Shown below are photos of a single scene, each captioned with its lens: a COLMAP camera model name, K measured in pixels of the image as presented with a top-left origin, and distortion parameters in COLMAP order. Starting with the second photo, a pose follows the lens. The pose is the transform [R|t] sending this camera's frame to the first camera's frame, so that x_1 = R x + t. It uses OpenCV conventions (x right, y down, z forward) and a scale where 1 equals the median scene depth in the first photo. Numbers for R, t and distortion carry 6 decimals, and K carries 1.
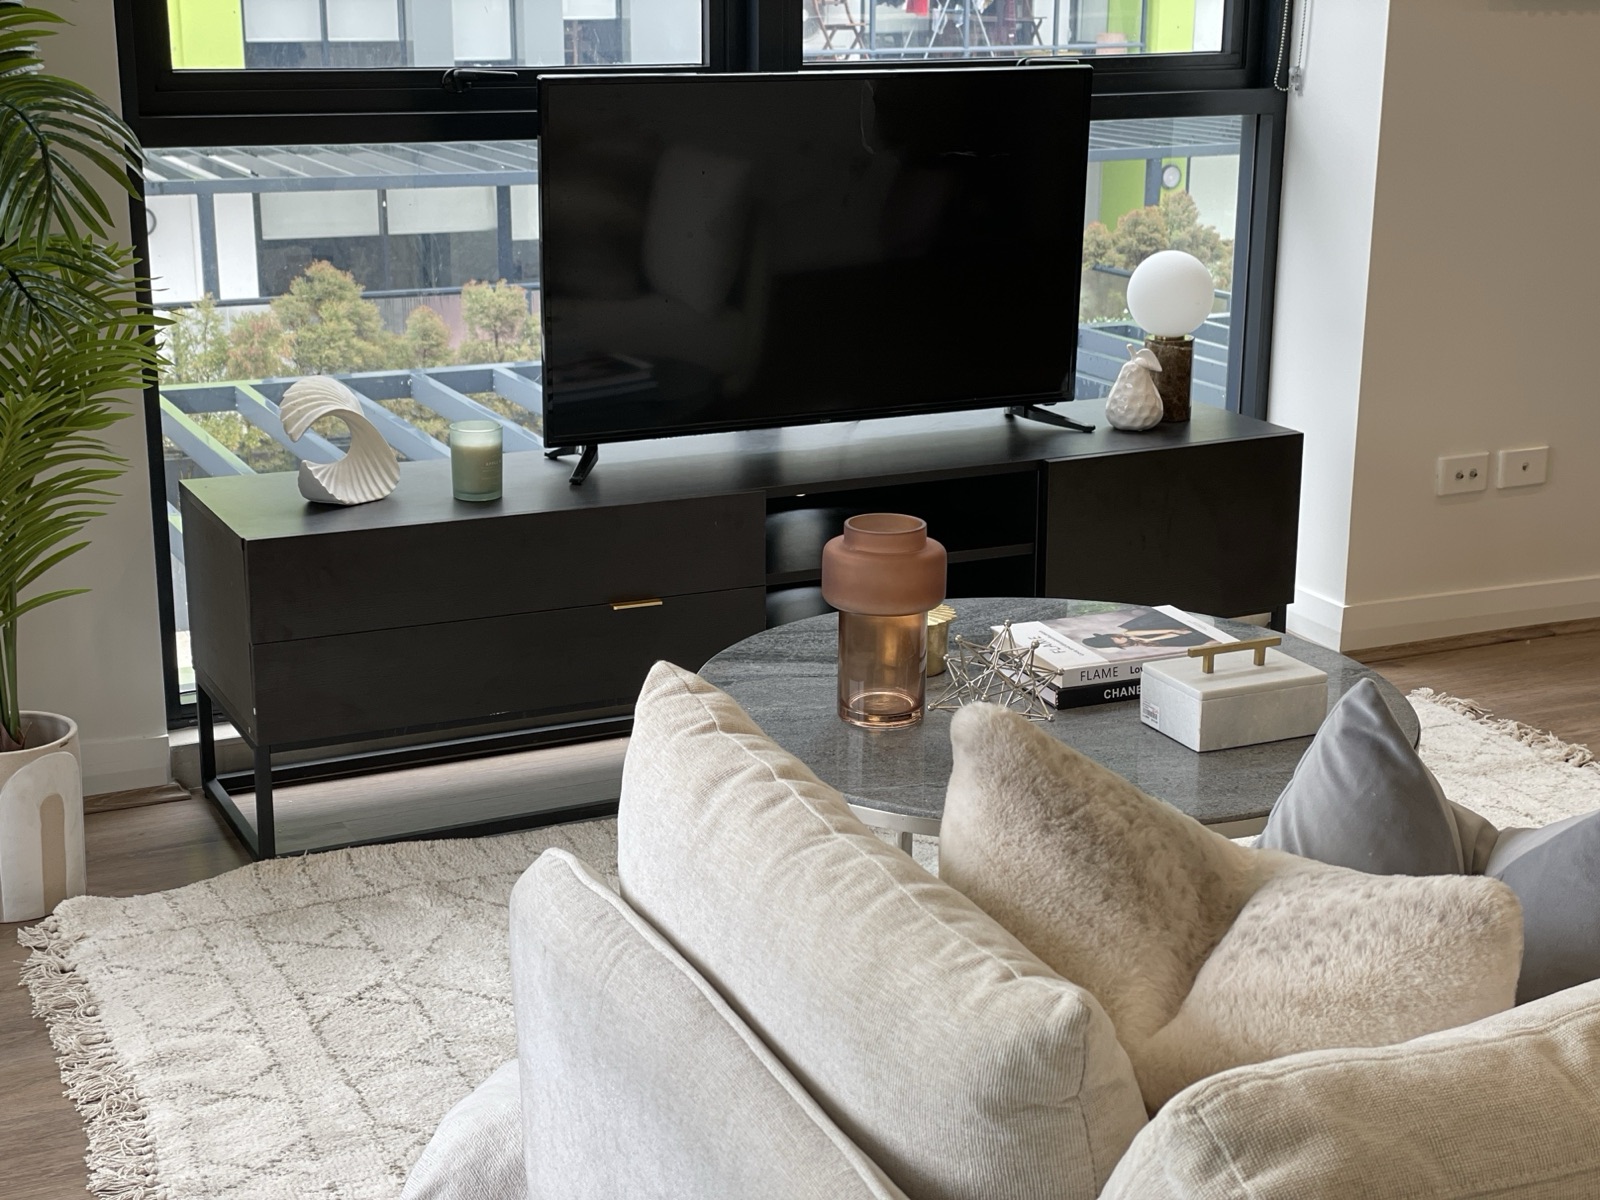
lens RADIAL K [[2387.5, 0, 802.5], [0, 2387.5, 603.8], [0, 0, 1]] dist [0.055239, 0.000000]
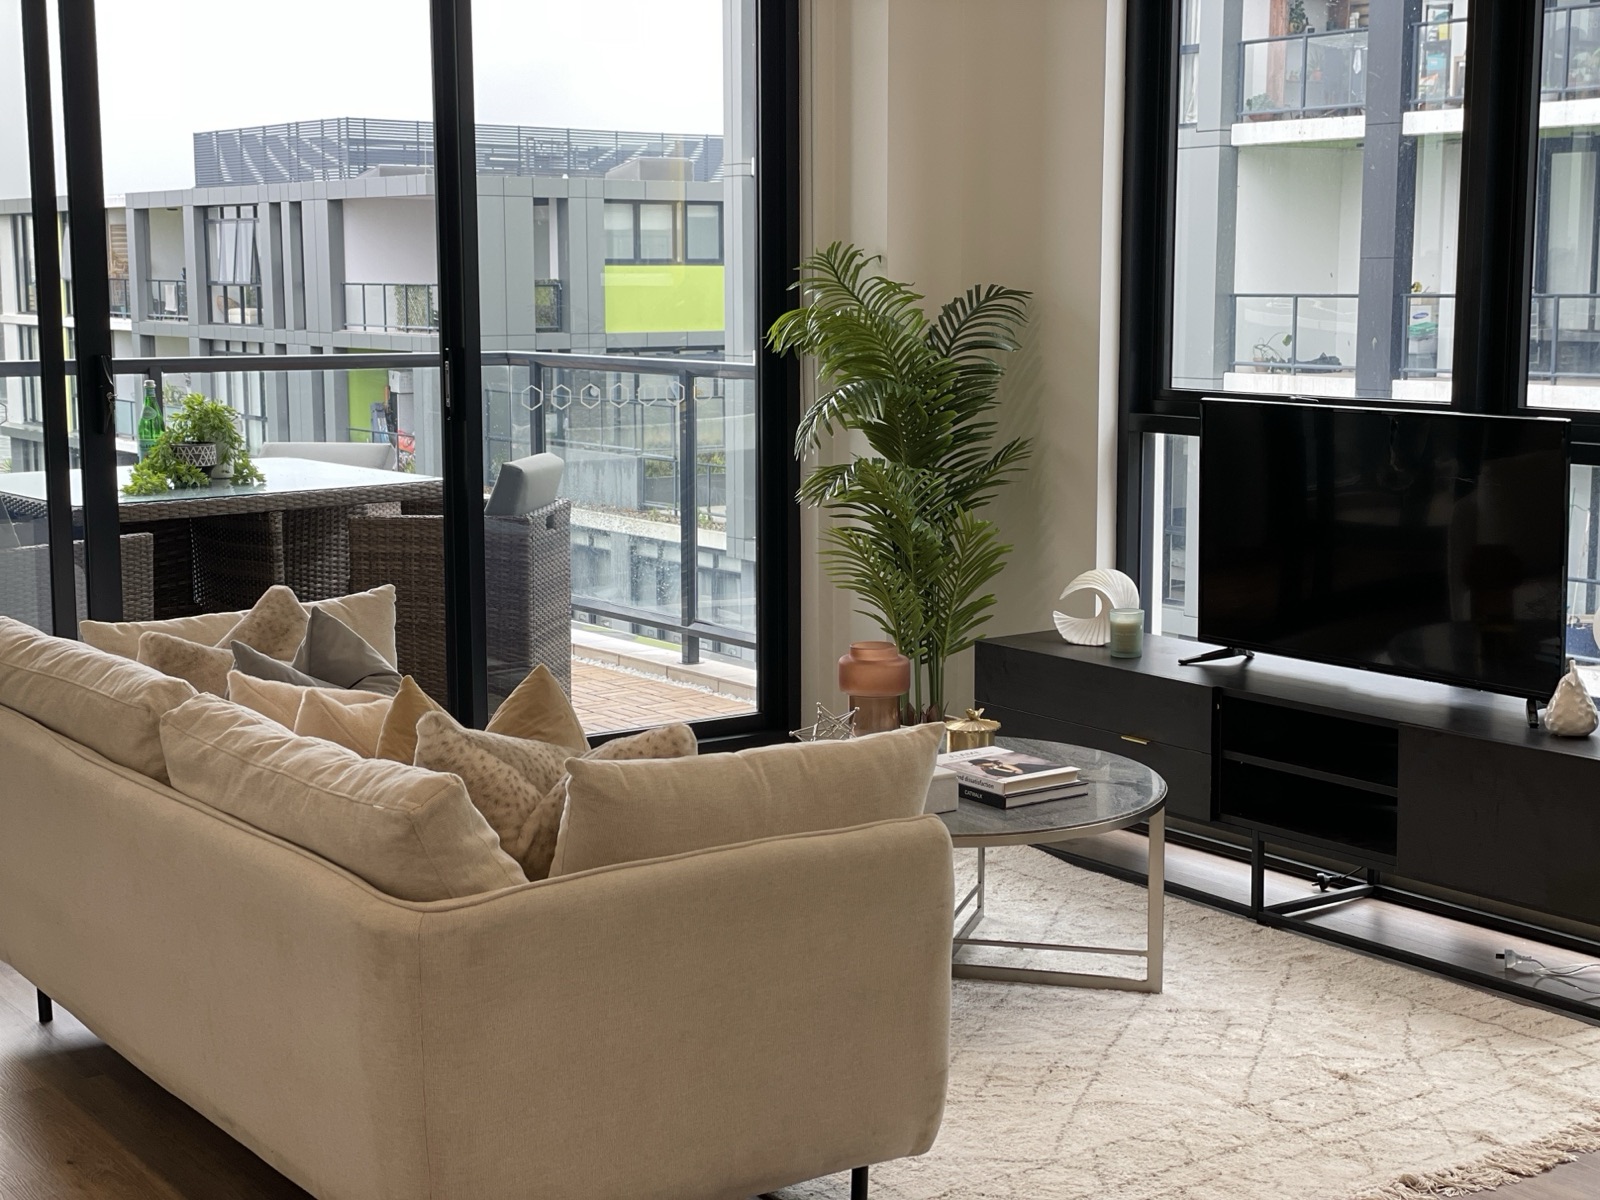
lens RADIAL K [[2387.5, 0, 799.1], [0, 2387.5, 608.2], [0, 0, 1]] dist [0.055239, 0.000000]
pose [[0.160193, 0.132052, -0.978213, 1.262300], [-0.255942, 0.962675, 0.088041, -0.146616], [0.953327, 0.236262, 0.188012, 0.445489]]
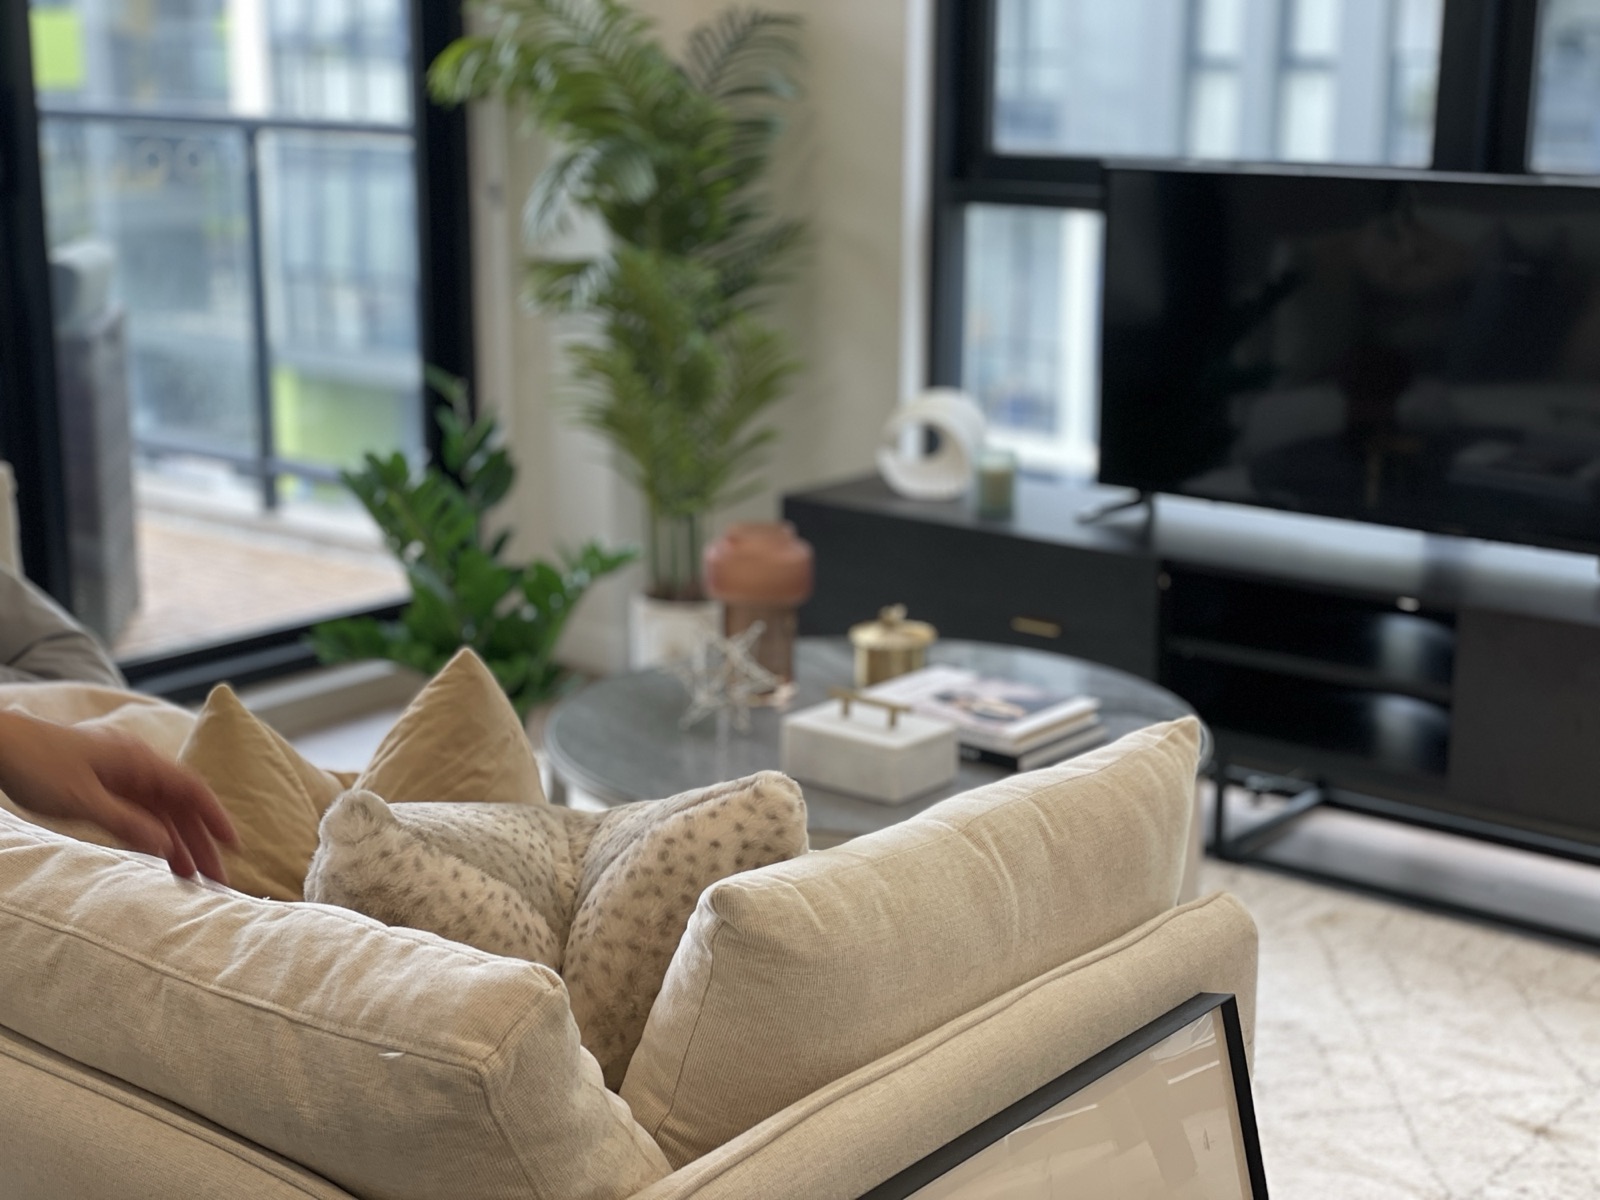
lens RADIAL K [[2387.5, 0, 804.7], [0, 2387.5, 587.9], [0, 0, 1]] dist [0.055239, 0.000000]
pose [[0.418728, 0.203442, -0.885030, 0.825128], [-0.240372, 0.964652, 0.108020, -0.105192], [0.875721, 0.167505, 0.452829, 0.352399]]
